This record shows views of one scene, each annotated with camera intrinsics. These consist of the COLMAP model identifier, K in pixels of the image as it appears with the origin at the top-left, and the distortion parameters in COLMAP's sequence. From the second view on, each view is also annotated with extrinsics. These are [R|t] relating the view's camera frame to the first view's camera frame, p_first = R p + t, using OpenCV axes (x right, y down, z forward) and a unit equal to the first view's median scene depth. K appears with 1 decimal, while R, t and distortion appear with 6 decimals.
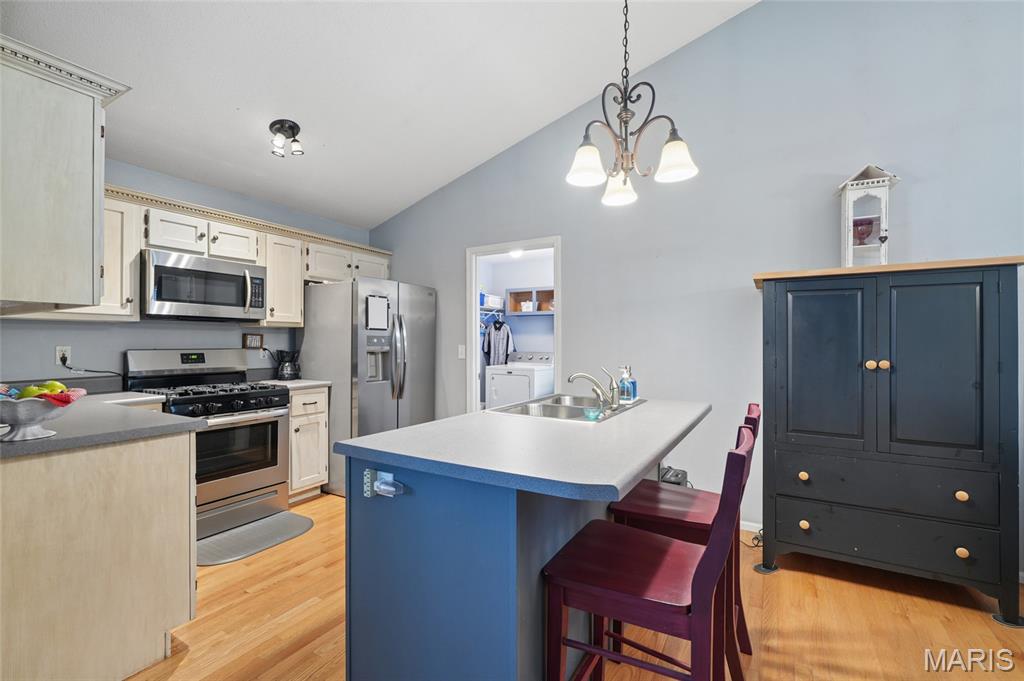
lens RADIAL K [[453.1, 0, 513.8], [0, 453.1, 340.6], [0, 0, 1]] dist [0.000739, 0.000010]
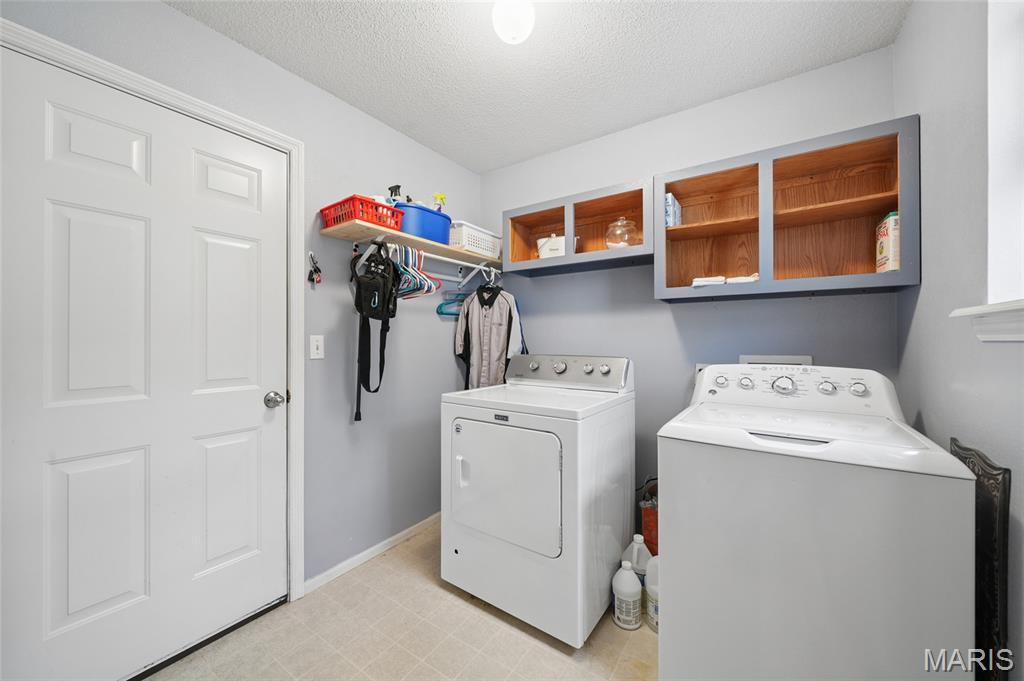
lens RADIAL K [[380.5, 0, 508.2], [0, 380.5, 340.6], [0, 0, 1]] dist [-0.000175, 0.000000]
pose [[0.996032, -0.010050, -0.088430, 0.018780], [0.010013, 0.999949, -0.000862, 0.012195], [0.088434, -0.000027, 0.996082, 0.630142]]
